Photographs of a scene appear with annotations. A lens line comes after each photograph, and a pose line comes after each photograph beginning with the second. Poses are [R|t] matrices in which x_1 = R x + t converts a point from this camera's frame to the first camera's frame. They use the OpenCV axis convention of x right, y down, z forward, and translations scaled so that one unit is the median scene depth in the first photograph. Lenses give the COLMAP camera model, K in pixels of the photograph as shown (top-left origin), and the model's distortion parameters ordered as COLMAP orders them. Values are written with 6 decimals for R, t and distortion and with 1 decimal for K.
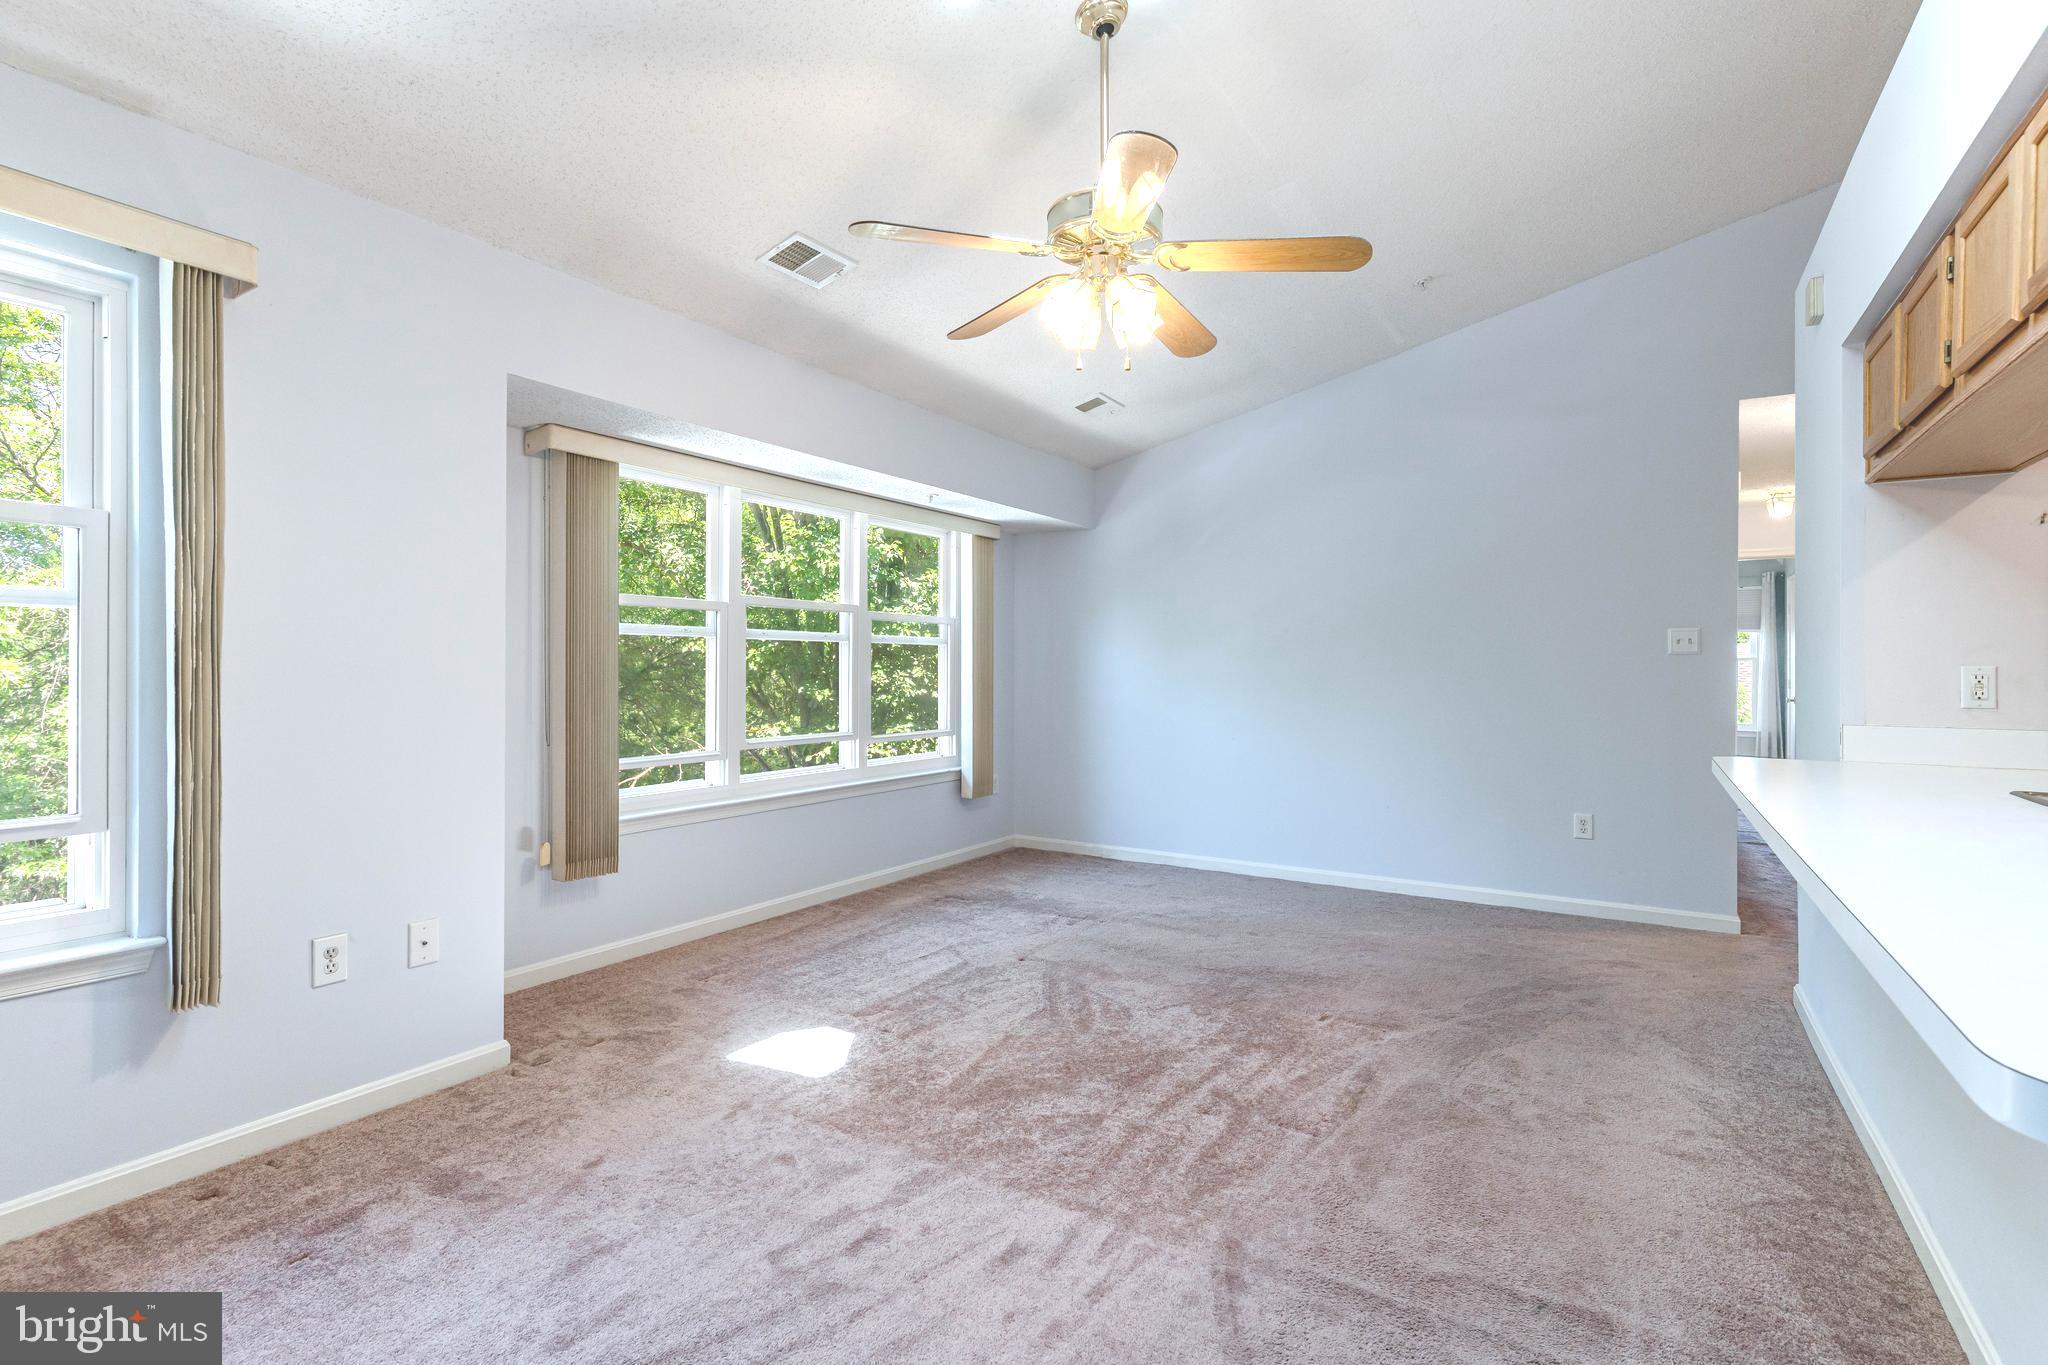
lens RADIAL K [[974.4, 0, 1021.9], [0, 974.4, 644.3], [0, 0, 1]] dist [0.001323, -0.000131]
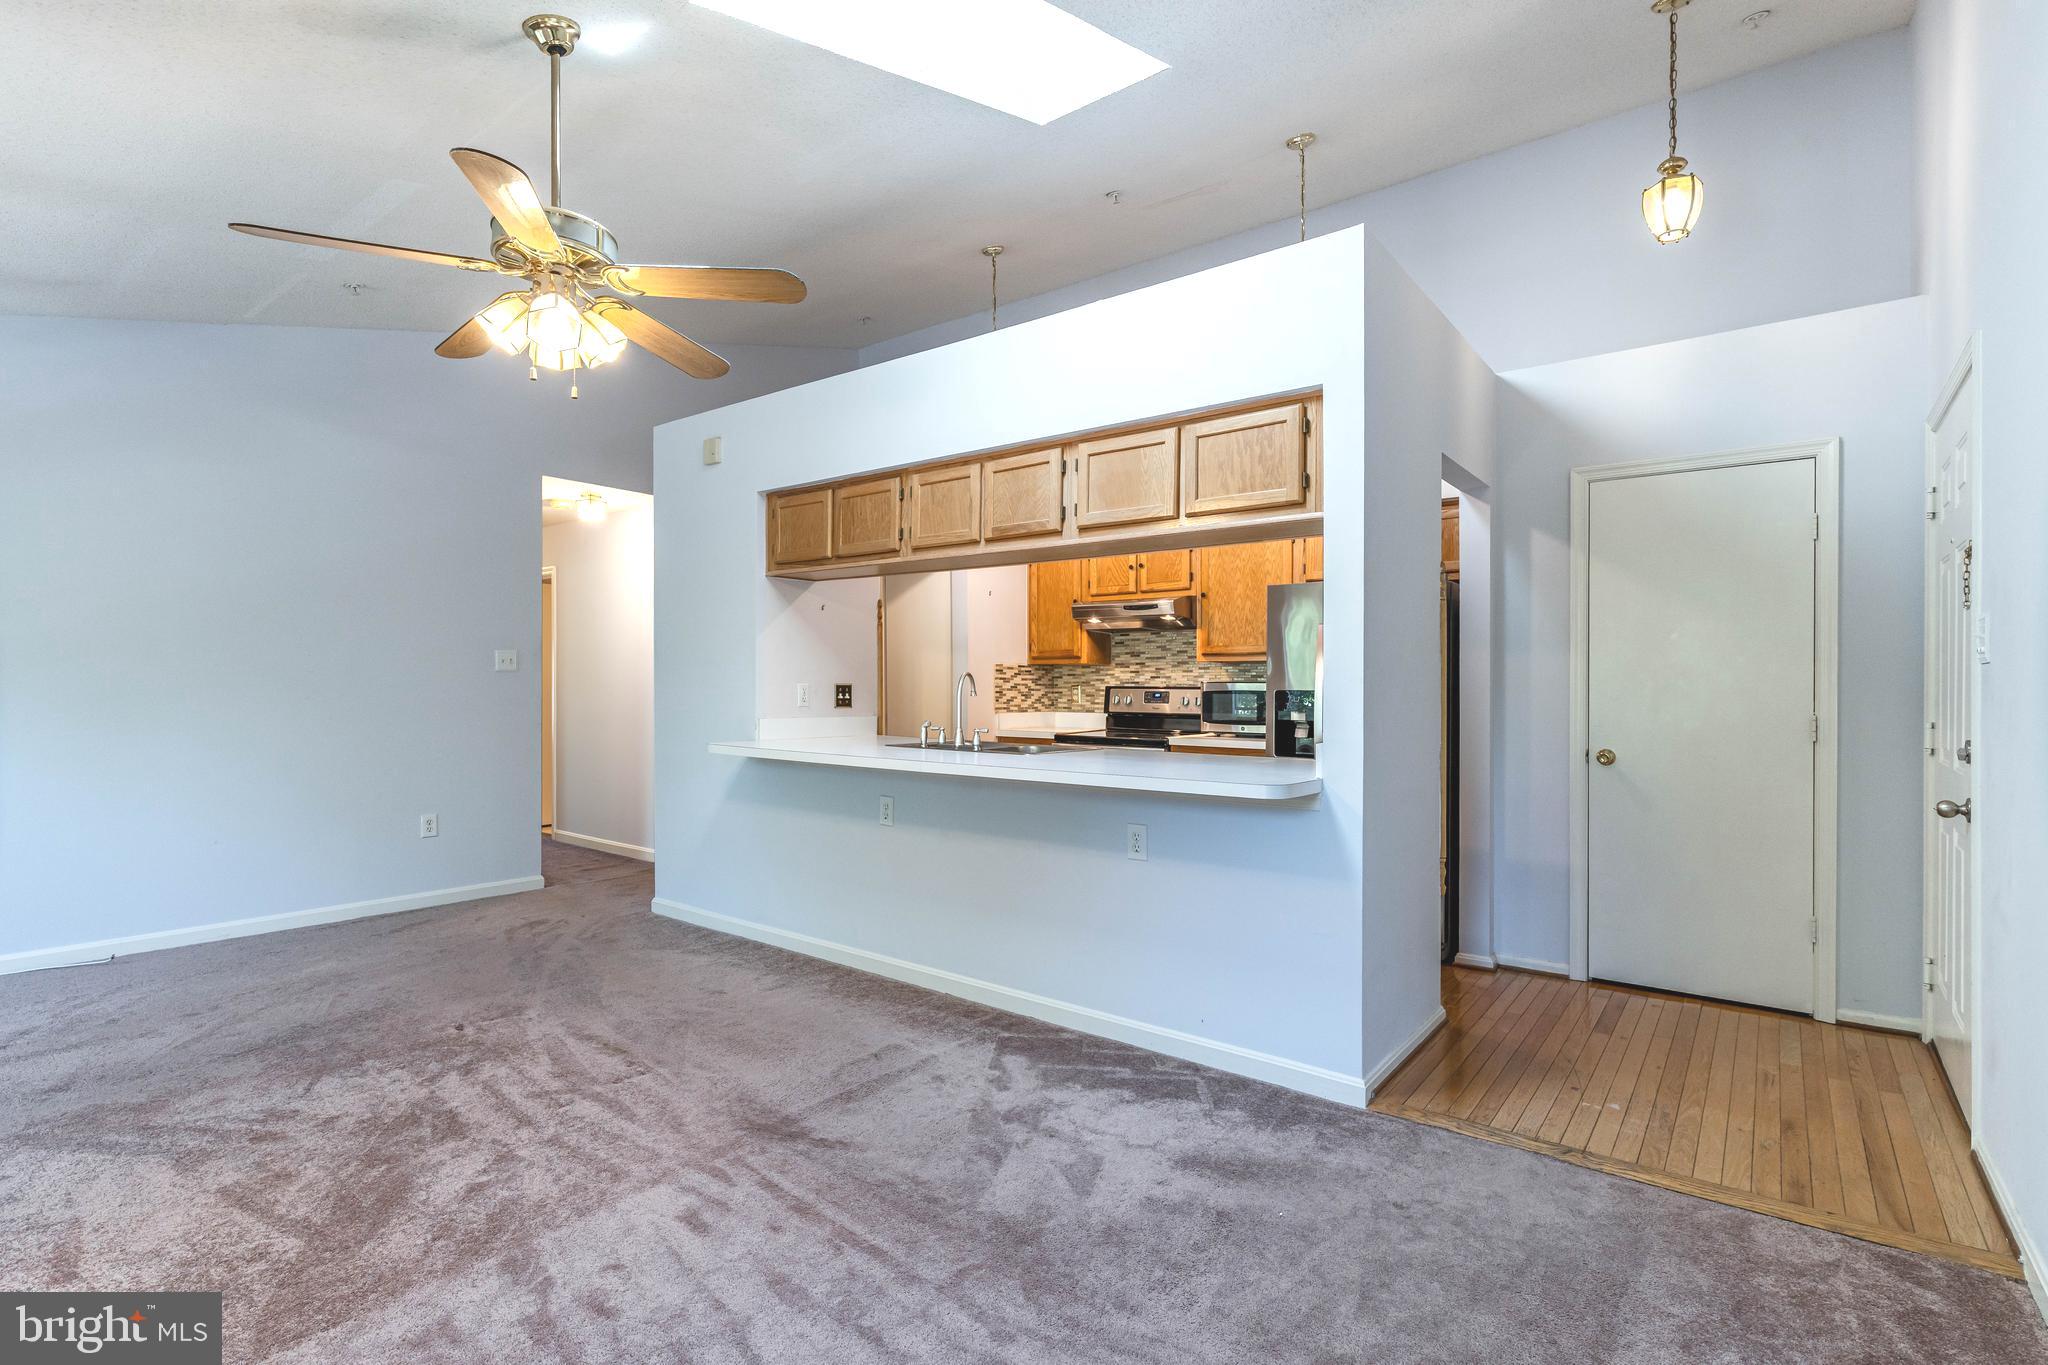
lens RADIAL K [[968.3, 0, 1014.4], [0, 968.3, 679.6], [0, 0, 1]] dist [0.000295, 0.000004]
pose [[0.113661, 0.002500, 0.993517, -0.597986], [-0.030147, 0.999545, 0.000933, -0.000648], [-0.993062, -0.030058, 0.113684, 0.298678]]
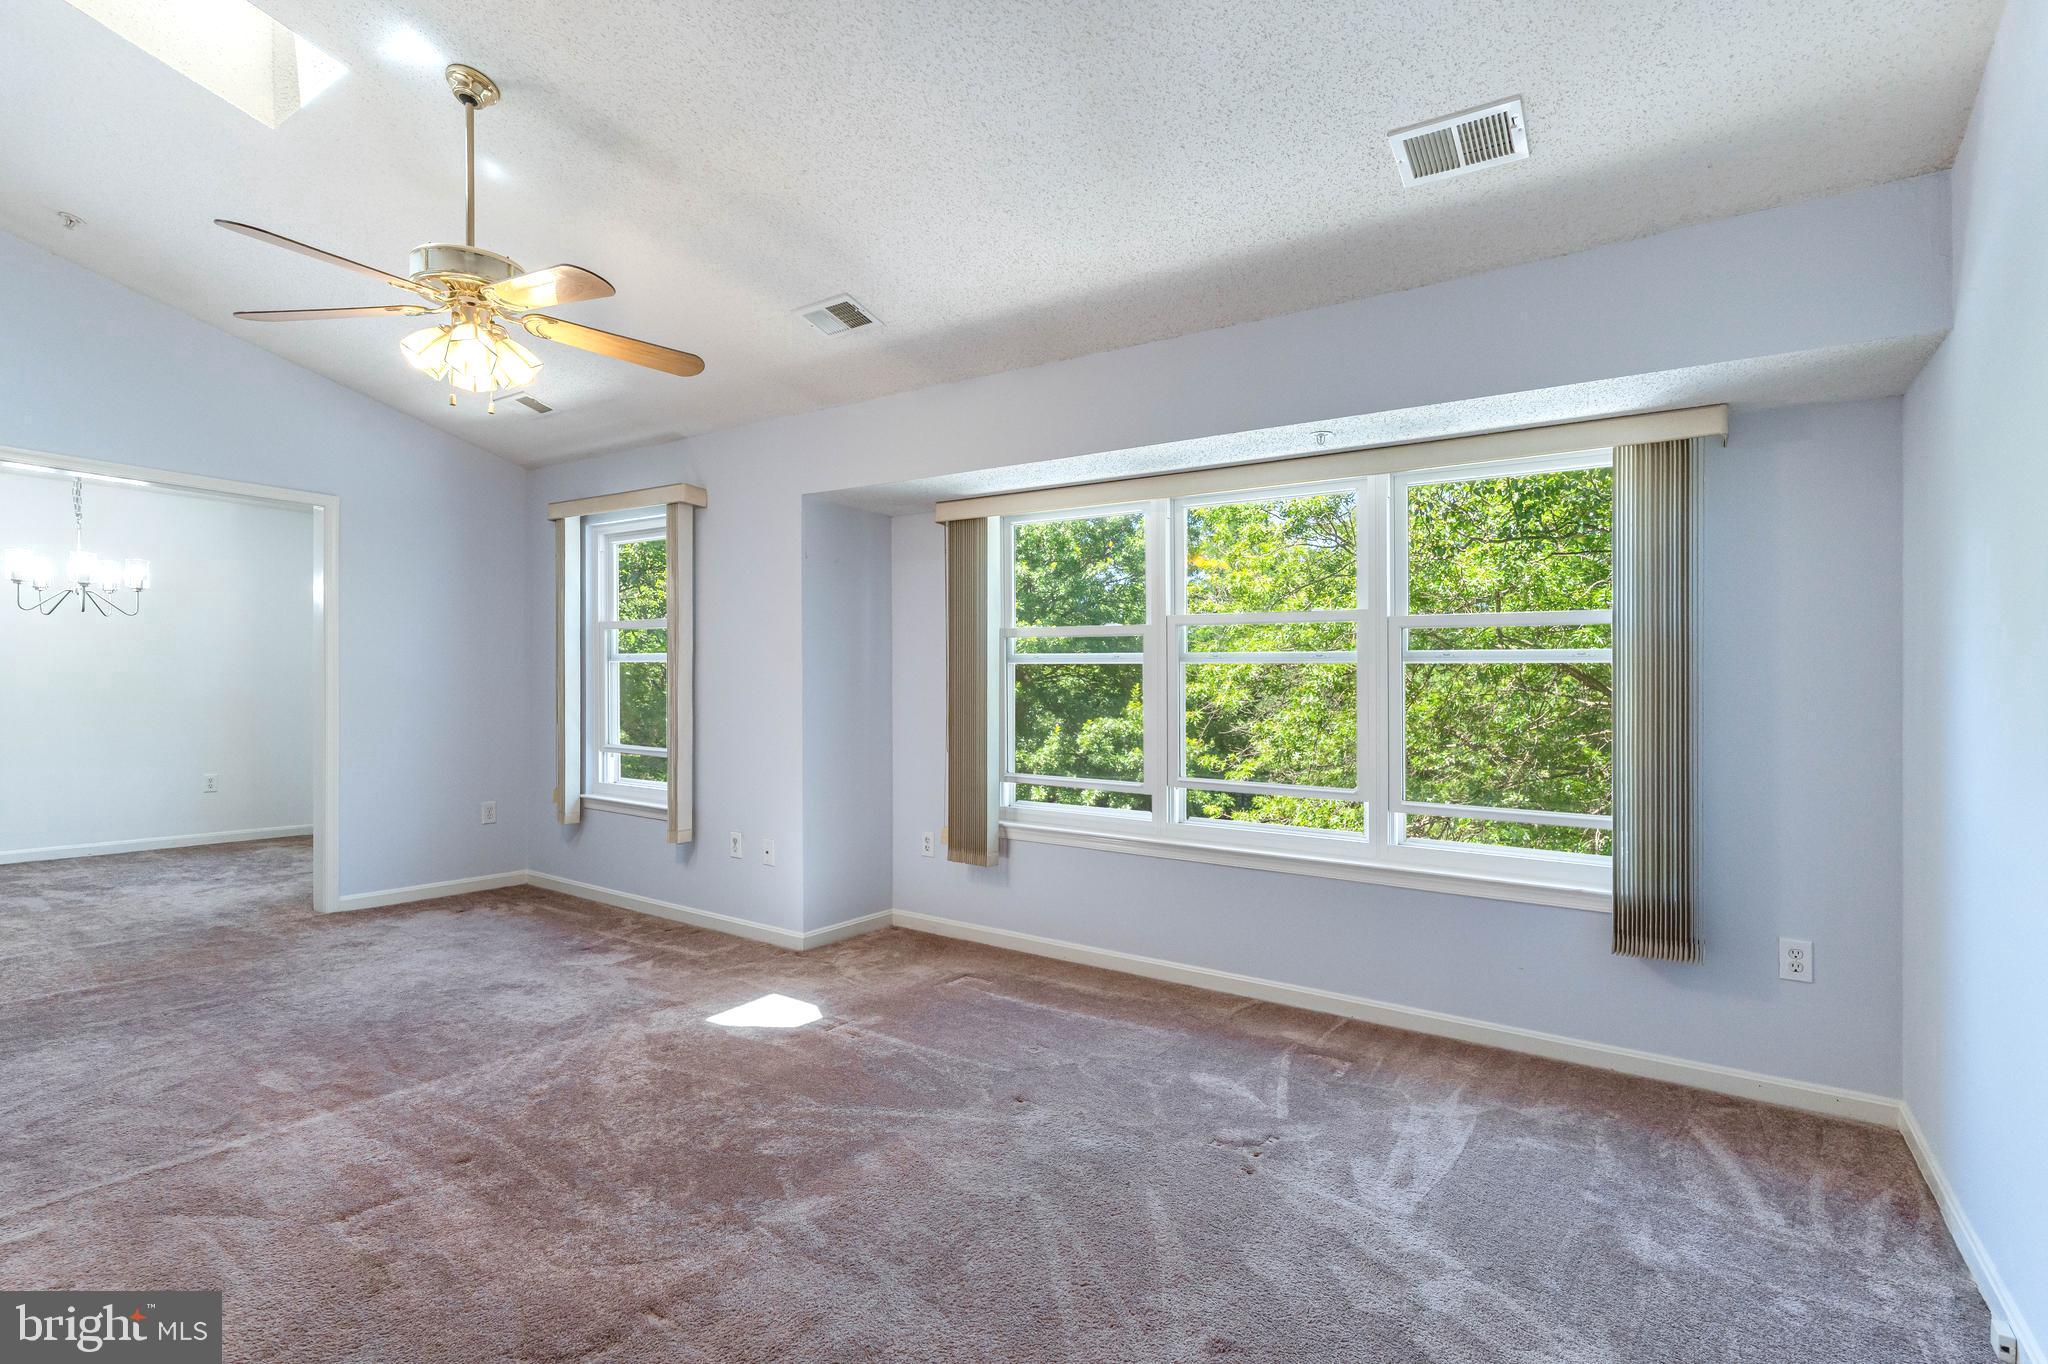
lens RADIAL K [[995.1, 0, 1016.2], [0, 995.1, 692.6], [0, 0, 1]] dist [0.000304, 0.000196]
pose [[-0.060172, 0.000345, -0.998188, 0.829597], [0.007961, 0.999968, -0.000135, 0.026052], [0.998156, -0.007955, -0.060173, 1.189953]]
